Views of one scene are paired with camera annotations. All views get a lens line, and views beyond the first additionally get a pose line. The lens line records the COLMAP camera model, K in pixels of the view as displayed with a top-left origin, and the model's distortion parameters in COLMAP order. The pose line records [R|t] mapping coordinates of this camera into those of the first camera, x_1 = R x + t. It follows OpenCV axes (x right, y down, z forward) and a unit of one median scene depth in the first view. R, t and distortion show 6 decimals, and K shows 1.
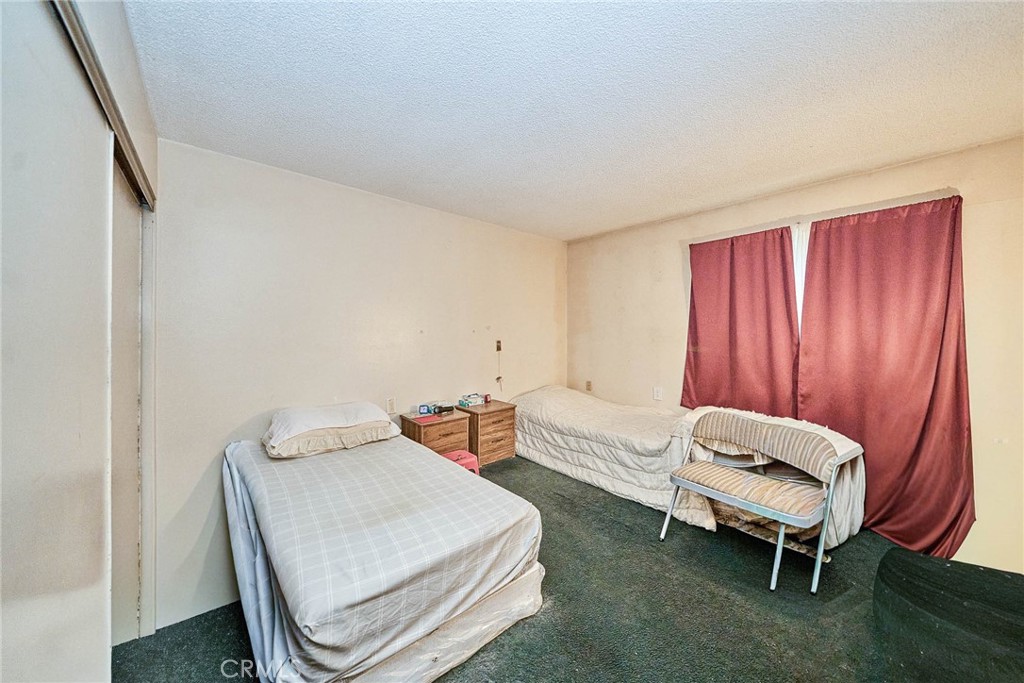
lens RADIAL K [[346.4, 0, 513.8], [0, 346.4, 339.7], [0, 0, 1]] dist [-0.000249, -0.000064]
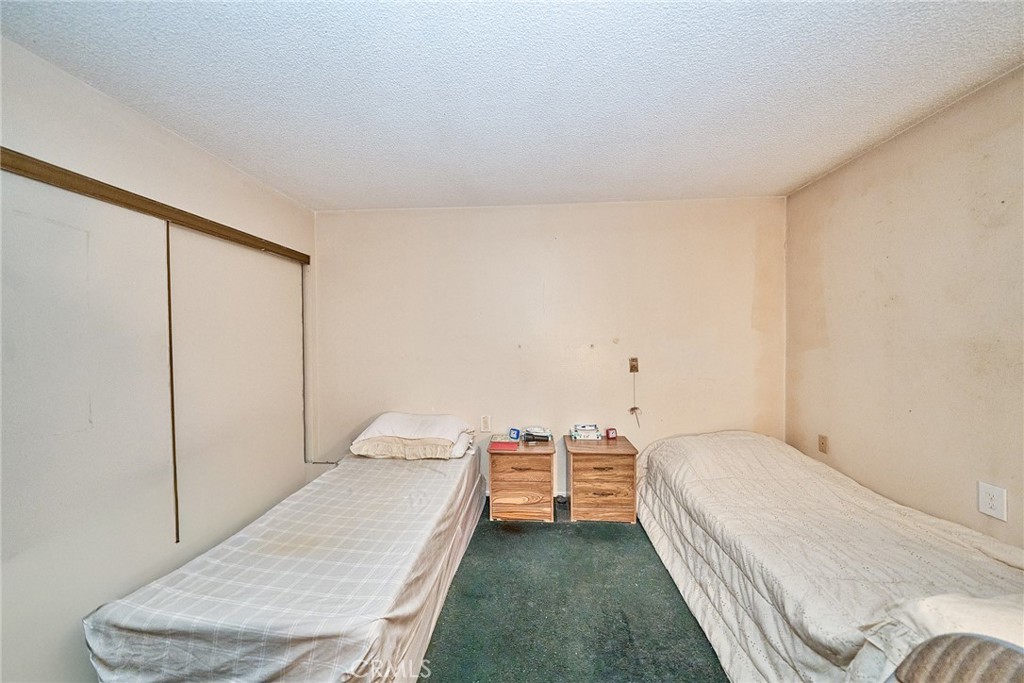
lens RADIAL K [[341.3, 0, 512.6], [0, 341.3, 349.9], [0, 0, 1]] dist [-0.000347, -0.000032]
pose [[0.705718, 0.017235, -0.708283, 0.346913], [-0.011343, 0.999851, 0.013028, -0.025579], [0.708402, -0.001160, 0.705808, 0.365648]]
